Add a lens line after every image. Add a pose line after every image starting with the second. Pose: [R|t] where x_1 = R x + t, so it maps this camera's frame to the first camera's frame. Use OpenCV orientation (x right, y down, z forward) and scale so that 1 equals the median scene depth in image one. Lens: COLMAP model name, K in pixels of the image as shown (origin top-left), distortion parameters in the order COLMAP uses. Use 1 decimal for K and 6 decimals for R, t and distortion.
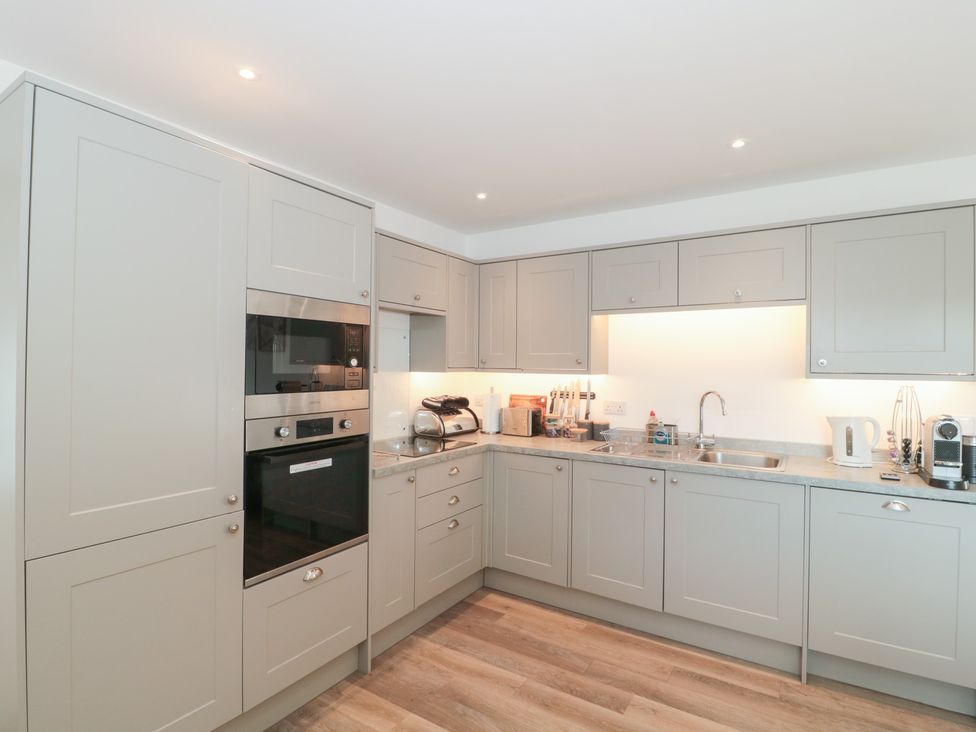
lens RADIAL K [[509.1, 0, 474.8], [0, 509.1, 364.8], [0, 0, 1]] dist [0.003097, -0.013198]
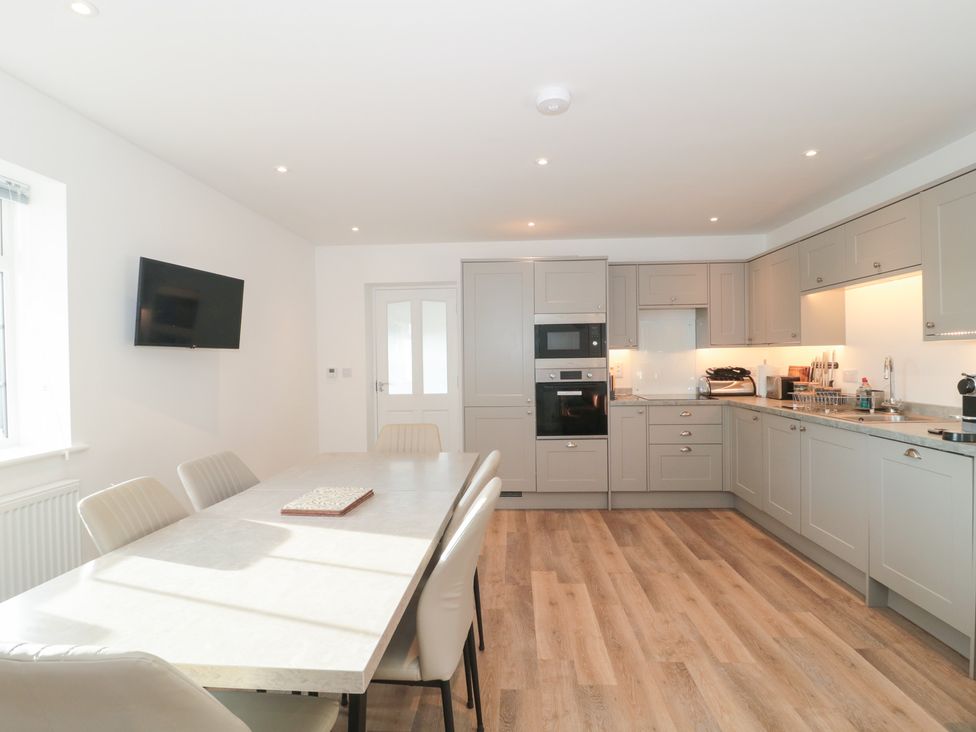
lens RADIAL K [[509.1, 0, 474.8], [0, 509.1, 364.8], [0, 0, 1]] dist [0.003097, -0.013198]
pose [[0.483126, -0.005101, -0.875536, 1.122870], [0.020066, 0.999785, 0.005248, 0.052243], [0.875321, -0.020104, 0.483124, -0.300460]]
